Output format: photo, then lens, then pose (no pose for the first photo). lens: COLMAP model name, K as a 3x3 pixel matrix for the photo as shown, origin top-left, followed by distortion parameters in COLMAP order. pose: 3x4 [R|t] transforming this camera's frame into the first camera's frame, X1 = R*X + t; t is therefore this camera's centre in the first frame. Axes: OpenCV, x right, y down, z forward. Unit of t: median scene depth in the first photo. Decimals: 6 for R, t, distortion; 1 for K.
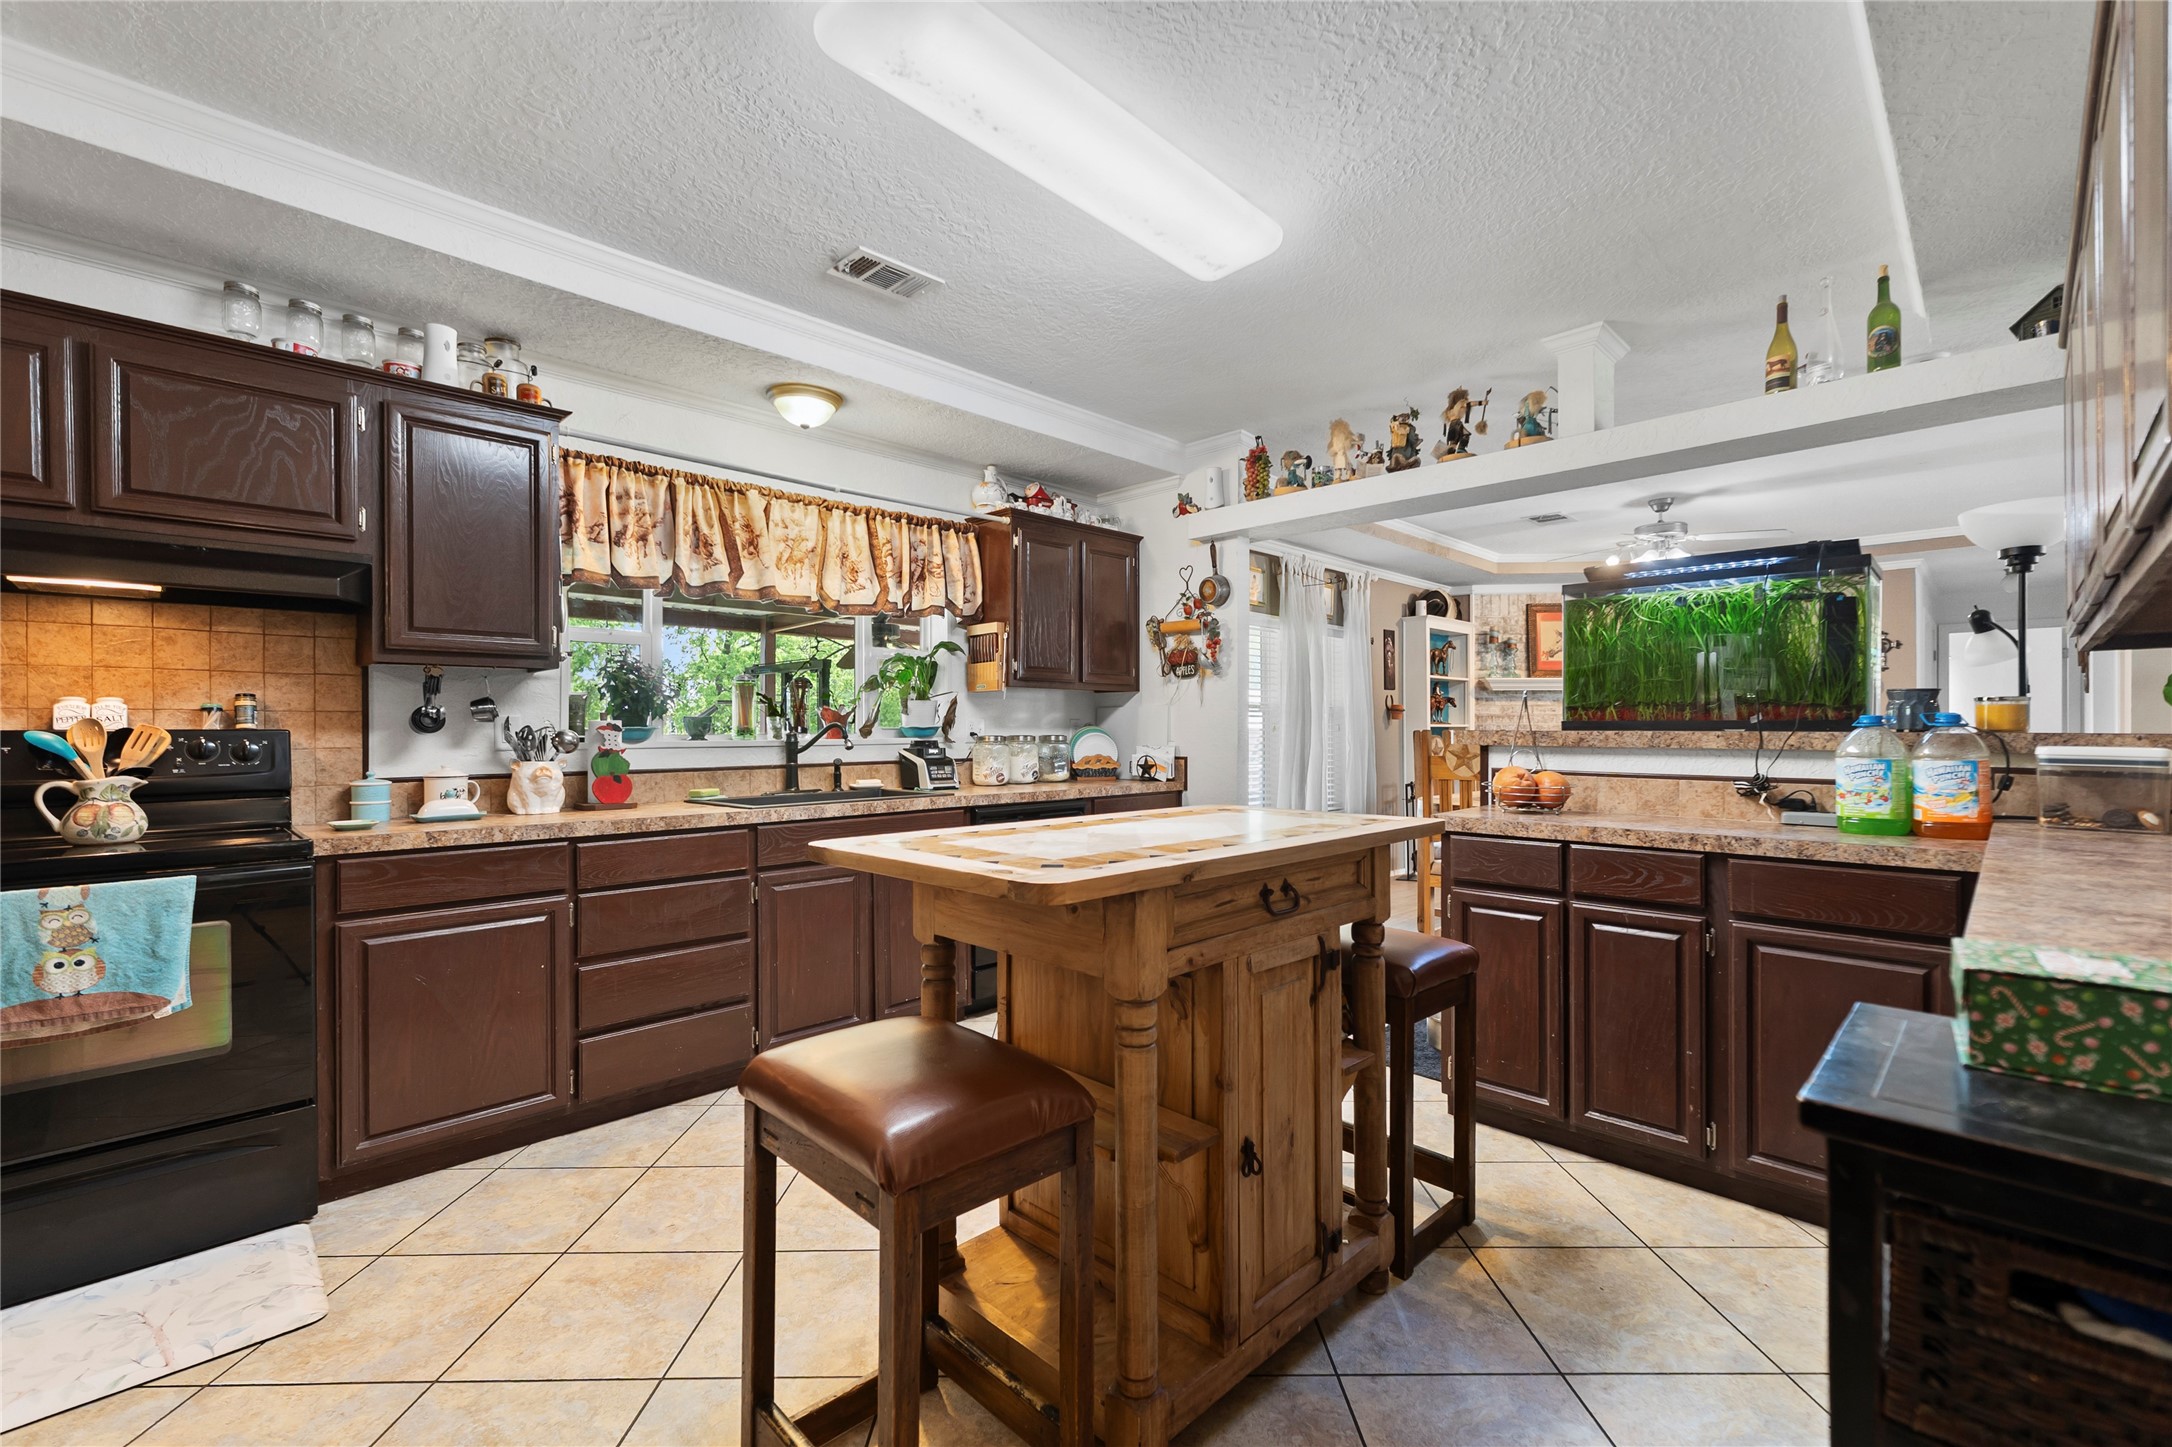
lens RADIAL K [[919.9, 0, 1086.0], [0, 919.9, 723.5], [0, 0, 1]] dist [0.008688, 0.000152]
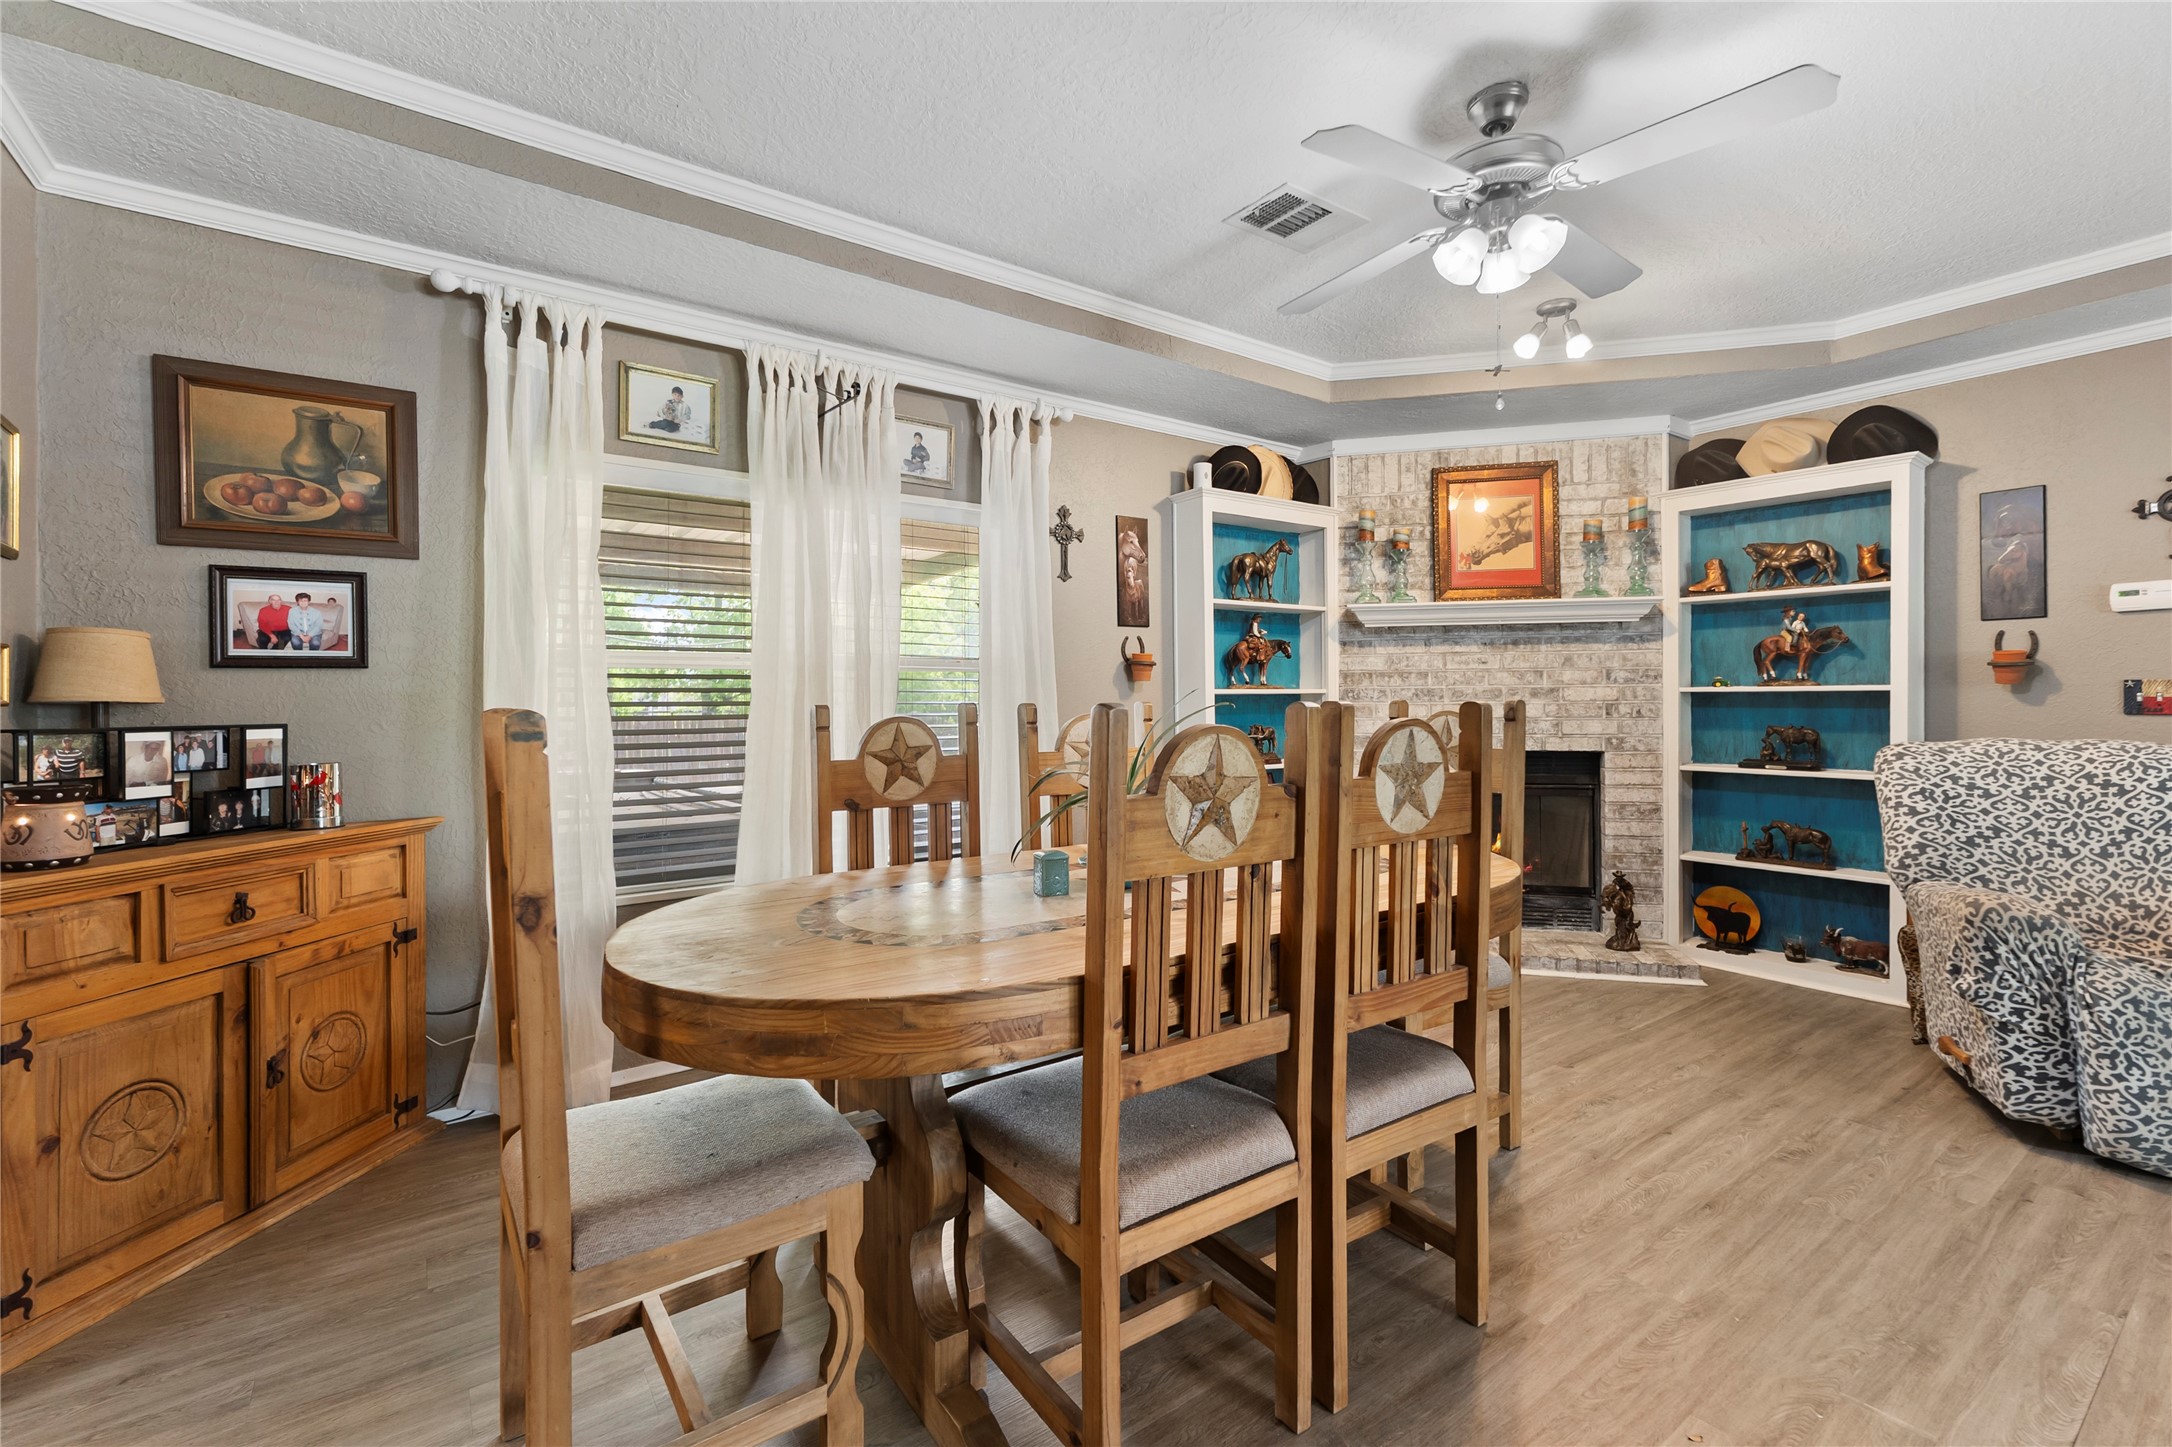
lens RADIAL K [[938.9, 0, 1092.5], [0, 938.9, 691.5], [0, 0, 1]] dist [0.003305, -0.000376]
pose [[0.987455, -0.007240, -0.157737, 0.386538], [0.007618, 0.999969, 0.001795, 0.000578], [0.157720, -0.002974, 0.987479, 0.437397]]
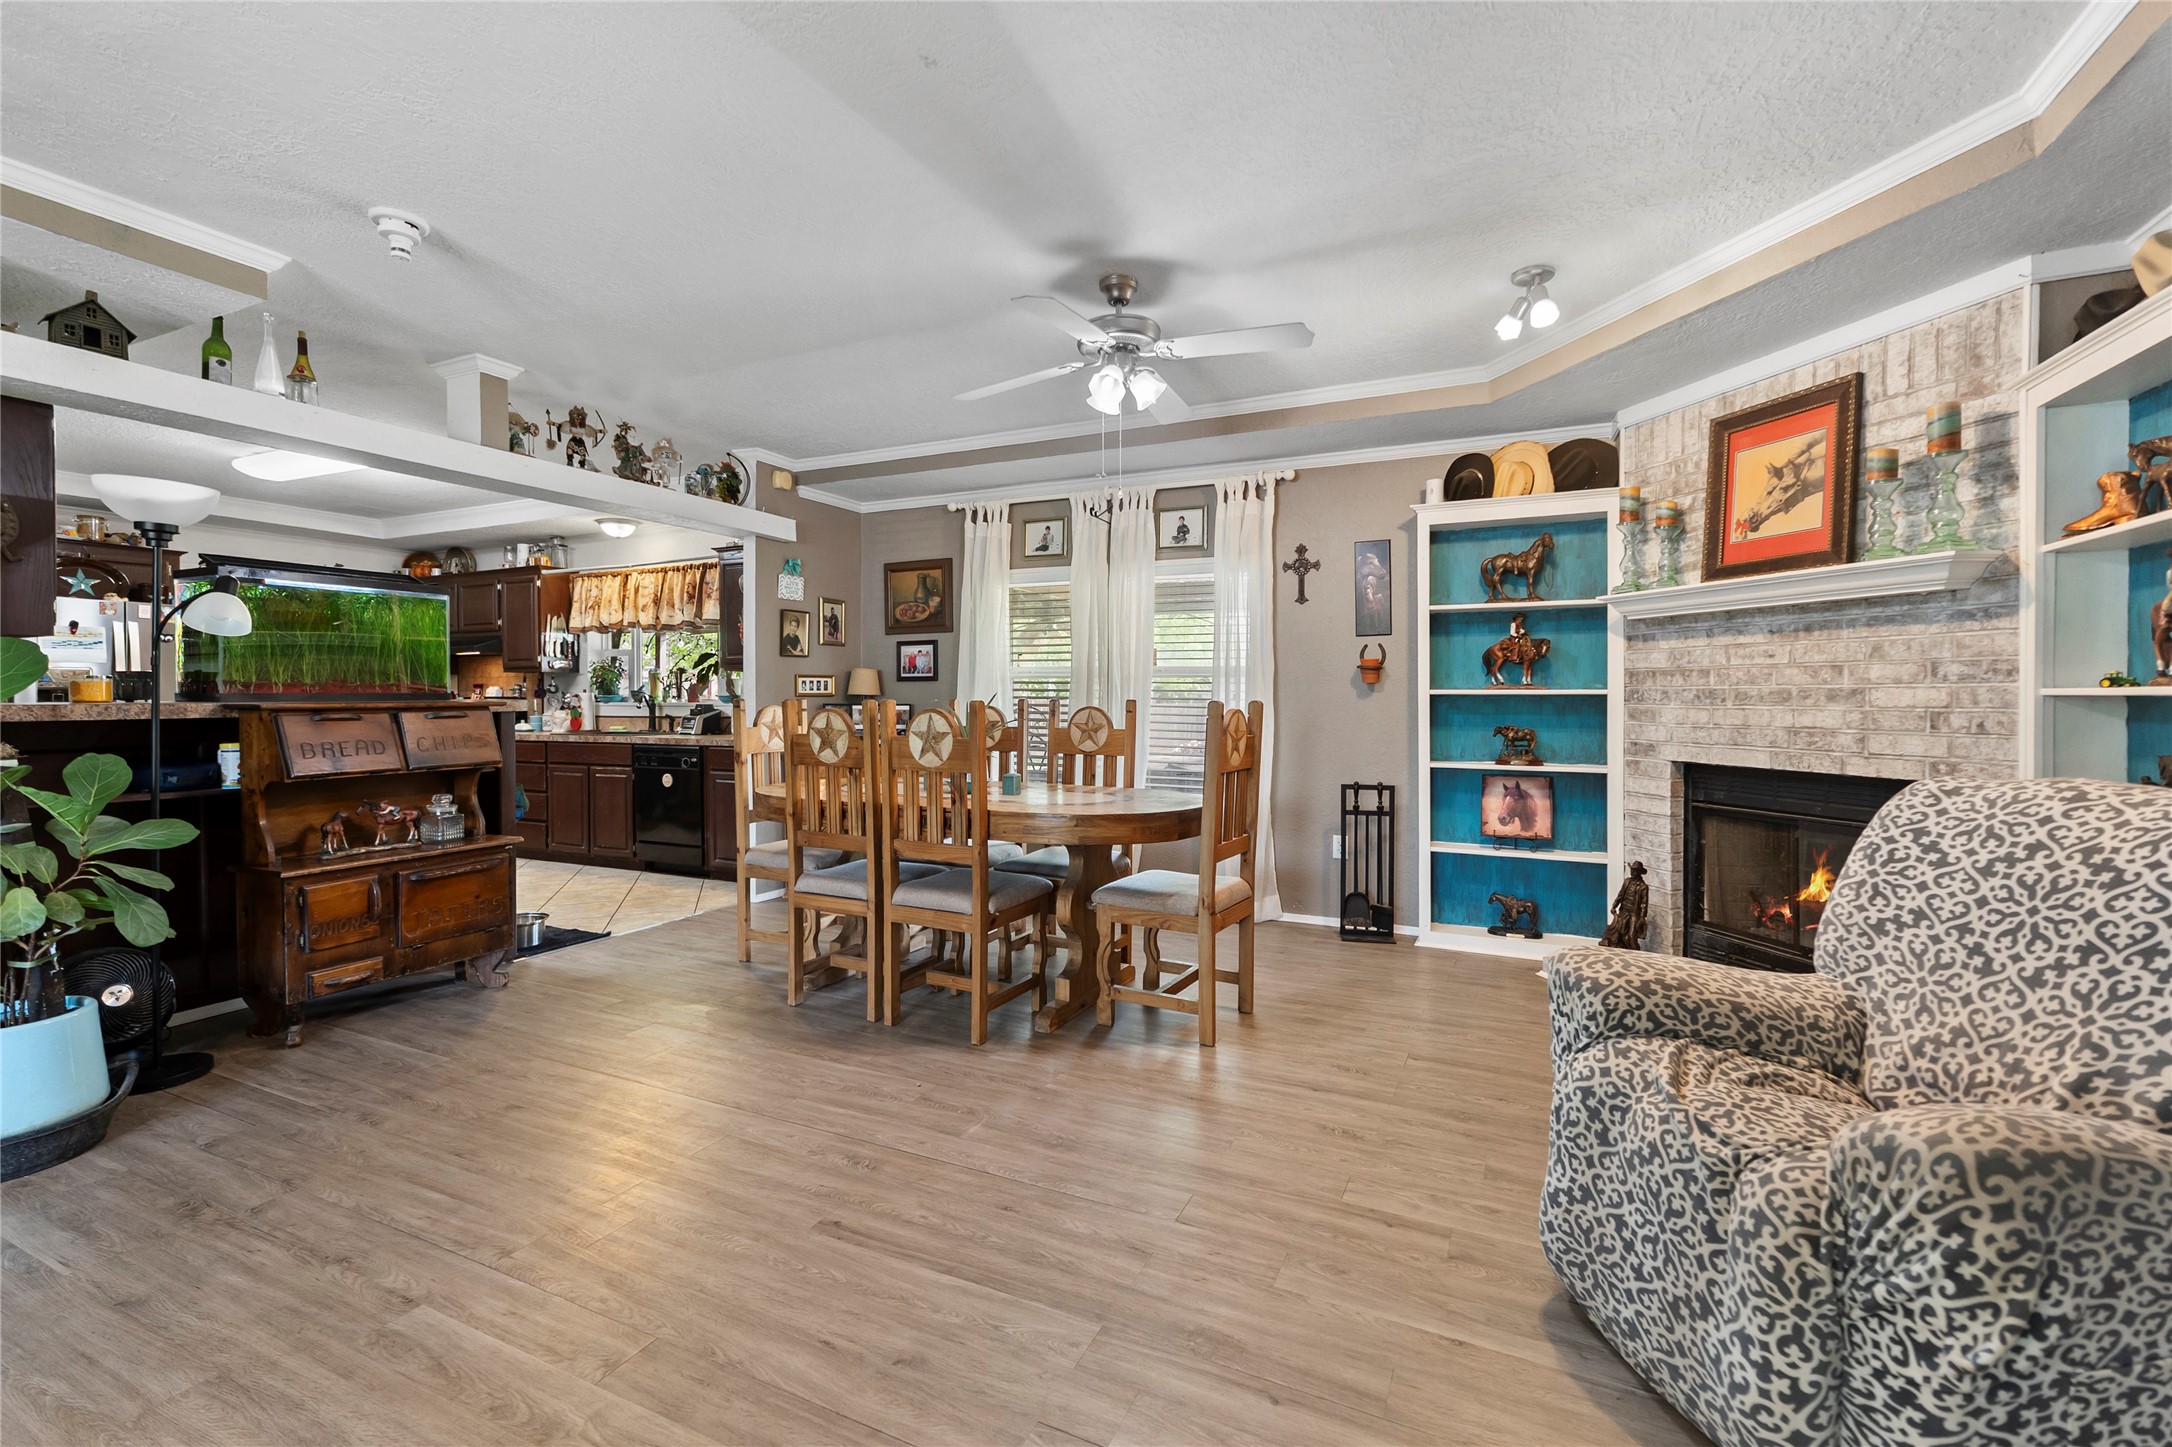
lens RADIAL K [[934.4, 0, 1091.4], [0, 934.4, 700.1], [0, 0, 1]] dist [0.009666, -0.000004]
pose [[0.330250, 0.005082, -0.943880, 0.856240], [0.004682, 0.999964, 0.007022, 0.002034], [0.943882, -0.006738, 0.330214, 0.594510]]
